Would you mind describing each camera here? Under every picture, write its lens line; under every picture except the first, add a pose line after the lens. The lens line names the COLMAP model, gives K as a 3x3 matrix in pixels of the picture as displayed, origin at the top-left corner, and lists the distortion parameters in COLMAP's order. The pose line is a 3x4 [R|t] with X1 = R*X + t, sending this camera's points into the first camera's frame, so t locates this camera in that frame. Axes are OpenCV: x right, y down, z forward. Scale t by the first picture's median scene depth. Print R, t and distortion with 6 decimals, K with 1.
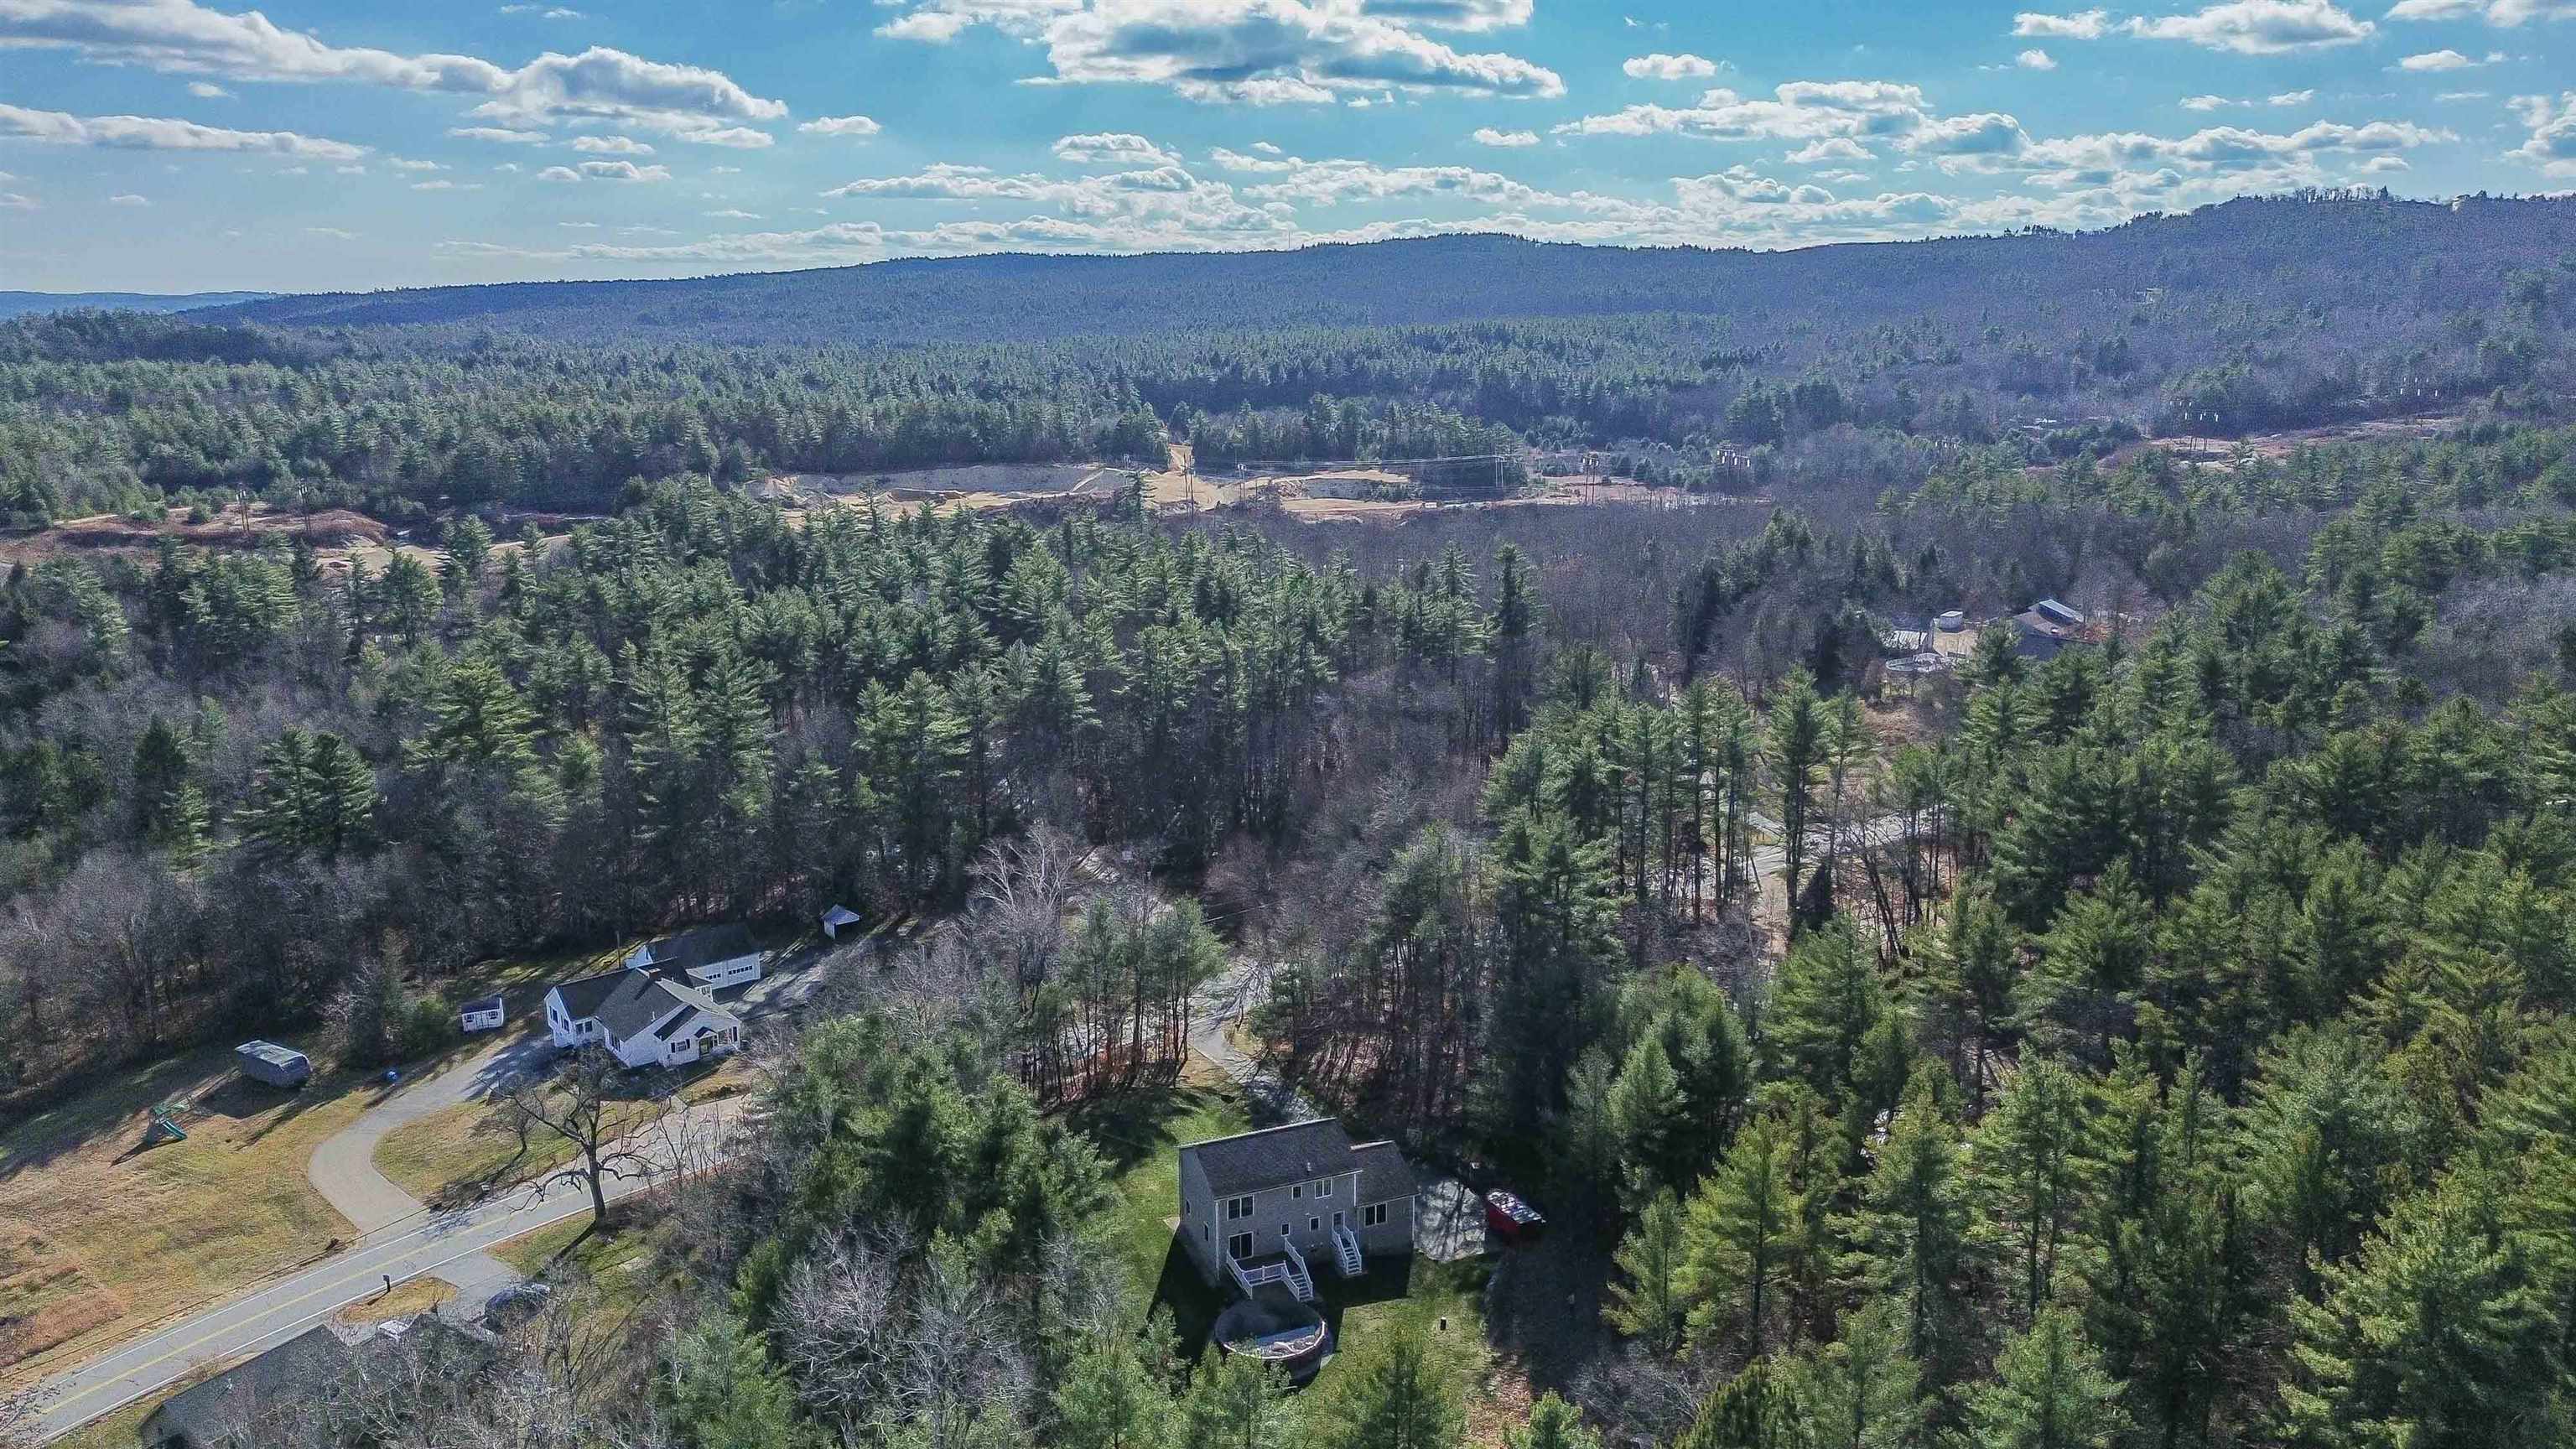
lens RADIAL K [[1801.6, 0, 1287.0], [0, 1801.6, 711.5], [0, 0, 1]] dist [0.063489, -0.005954]
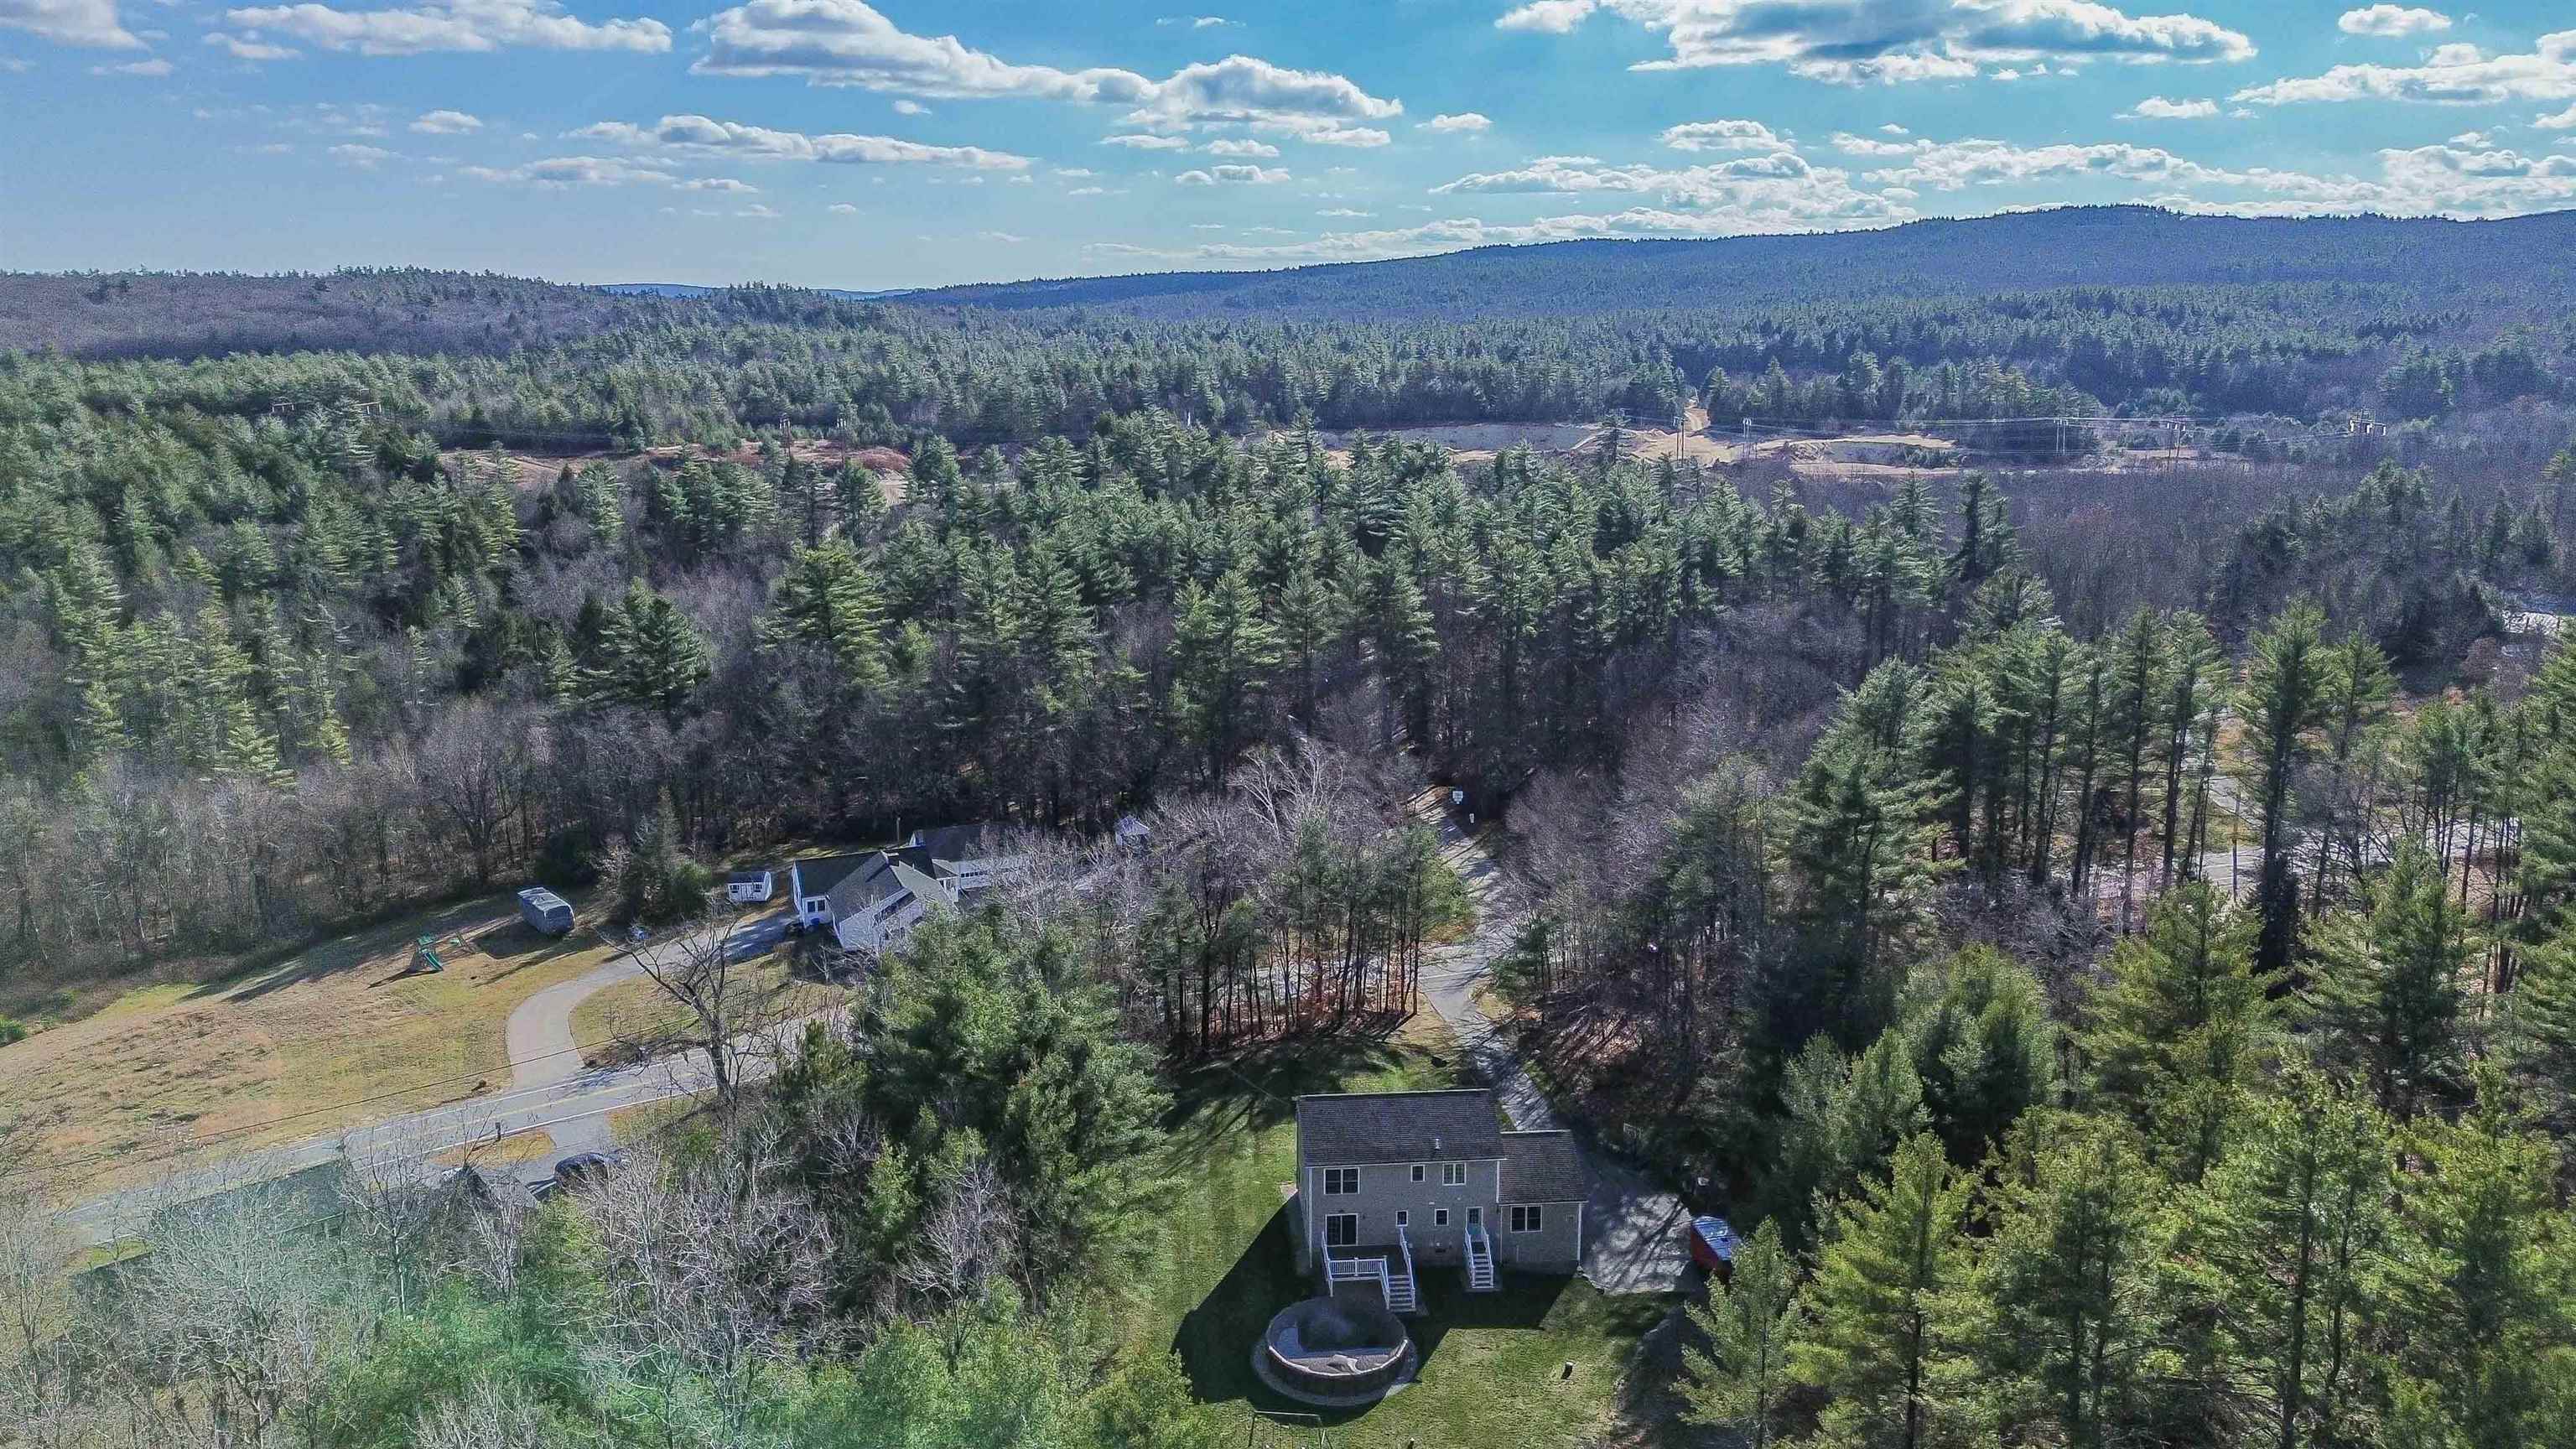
lens RADIAL K [[1819.2, 0, 1288.0], [0, 1819.2, 724.5], [0, 0, 1]] dist [0.087452, -0.092548]
pose [[0.953661, 0.071939, -0.292158, 0.094301], [-0.068460, 0.997408, 0.022129, 0.031884], [0.292993, -0.001102, 0.956114, 0.124145]]
